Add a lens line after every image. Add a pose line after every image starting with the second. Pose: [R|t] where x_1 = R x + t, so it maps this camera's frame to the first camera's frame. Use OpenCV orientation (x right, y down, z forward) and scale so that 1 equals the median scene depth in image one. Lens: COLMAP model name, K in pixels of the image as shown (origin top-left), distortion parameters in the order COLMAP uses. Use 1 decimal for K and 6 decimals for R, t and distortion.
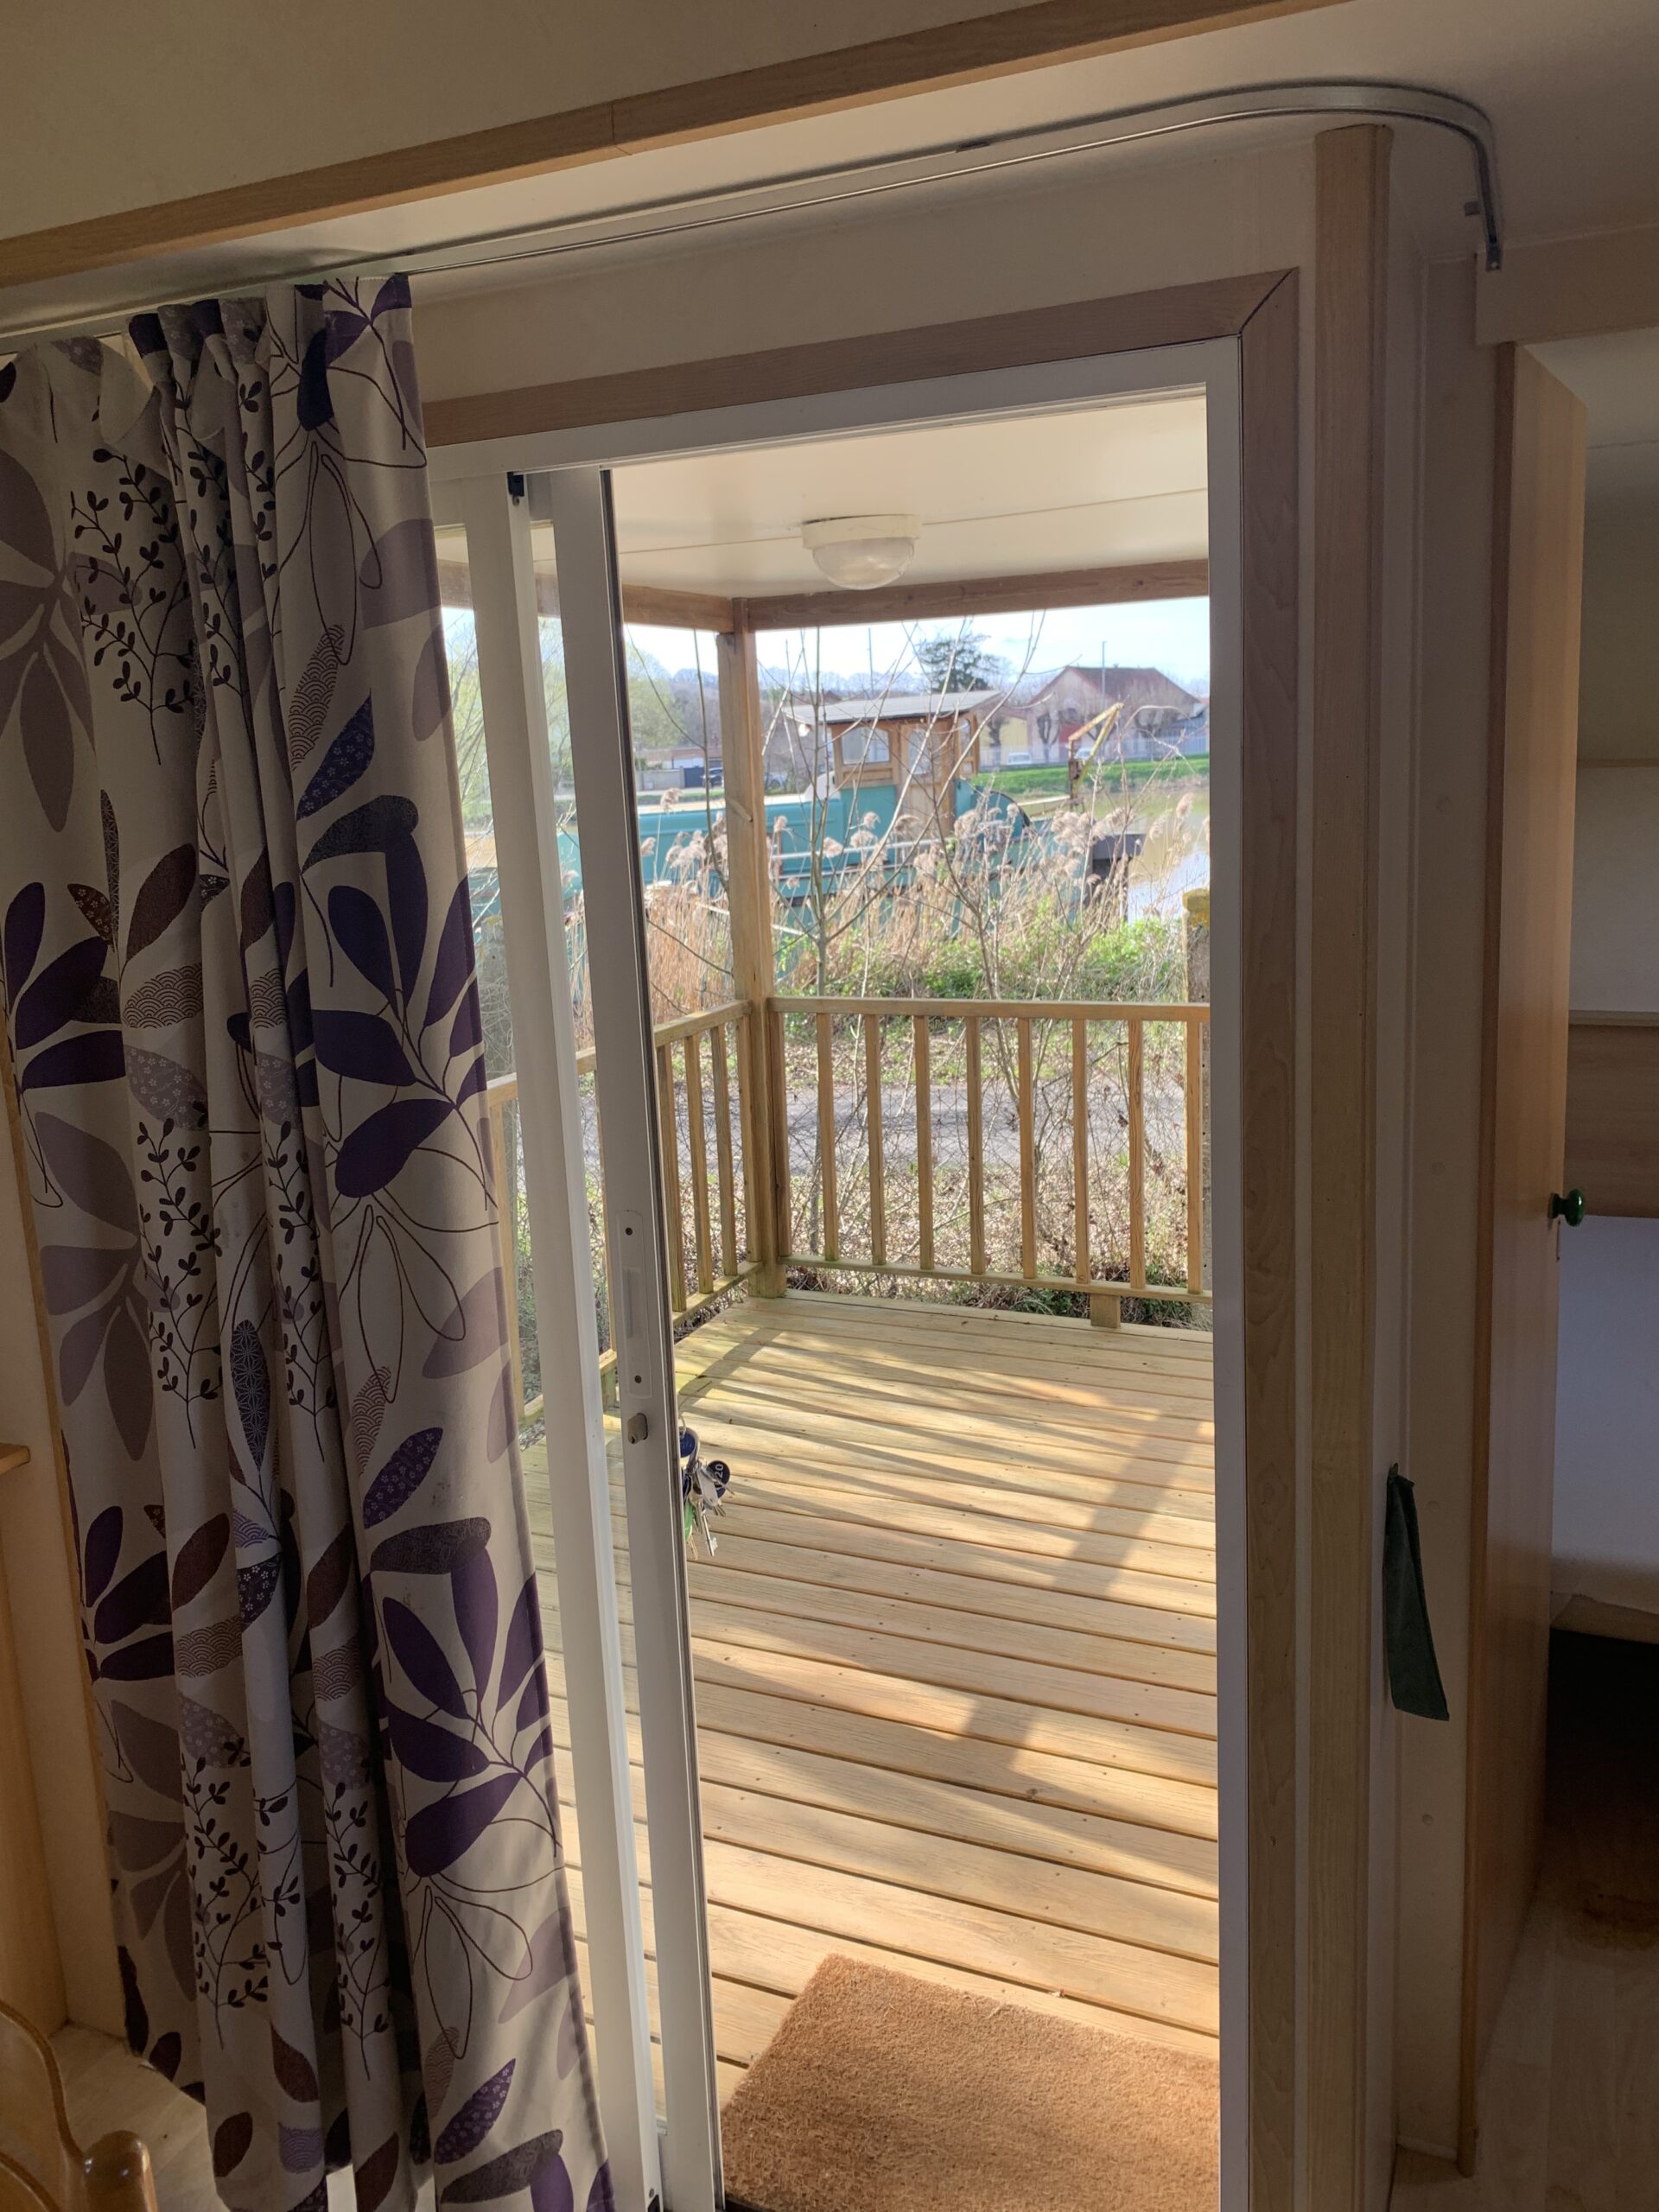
lens RADIAL K [[1751.1, 0, 831.8], [0, 1751.1, 1106.8], [0, 0, 1]] dist [0.003687, 0.004442]
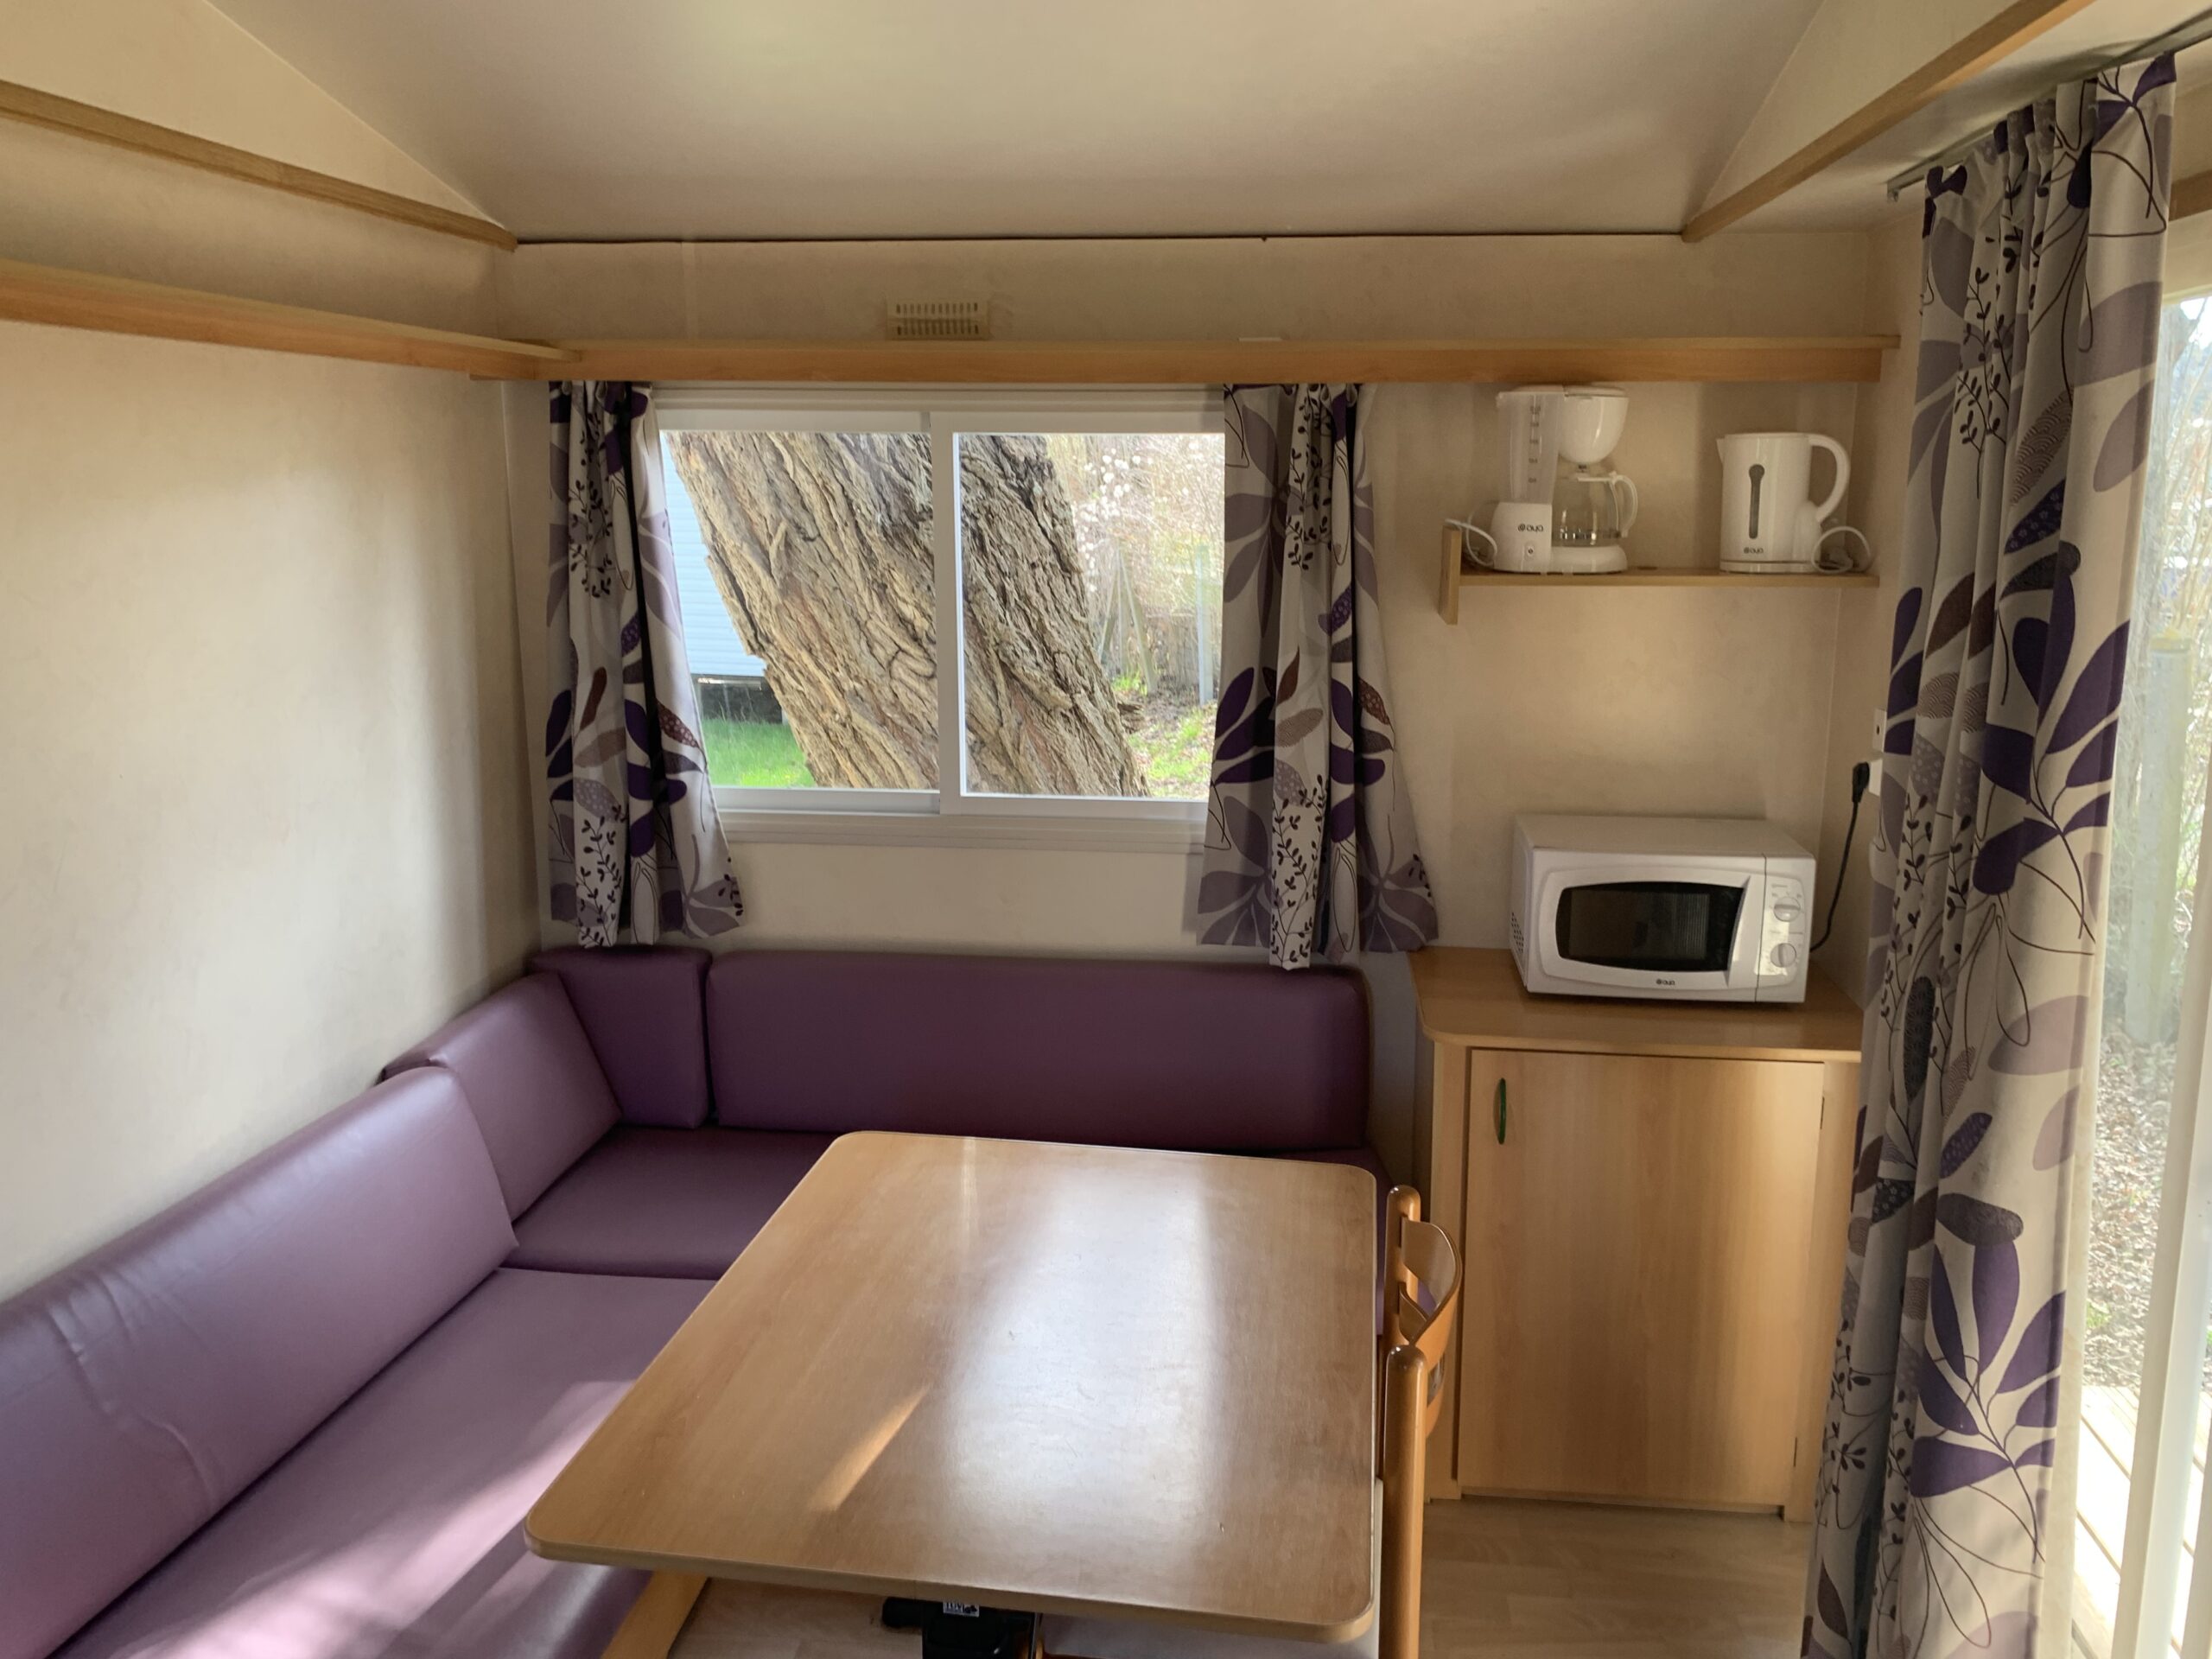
lens RADIAL K [[1751.1, 0, 1110.4], [0, 1751.1, 825.8], [0, 0, 1]] dist [0.003687, 0.004442]
pose [[0.301394, 0.222351, -0.927212, 0.588501], [-0.183184, 0.967818, 0.172544, -0.081025], [0.935738, 0.117847, 0.332426, 0.095580]]
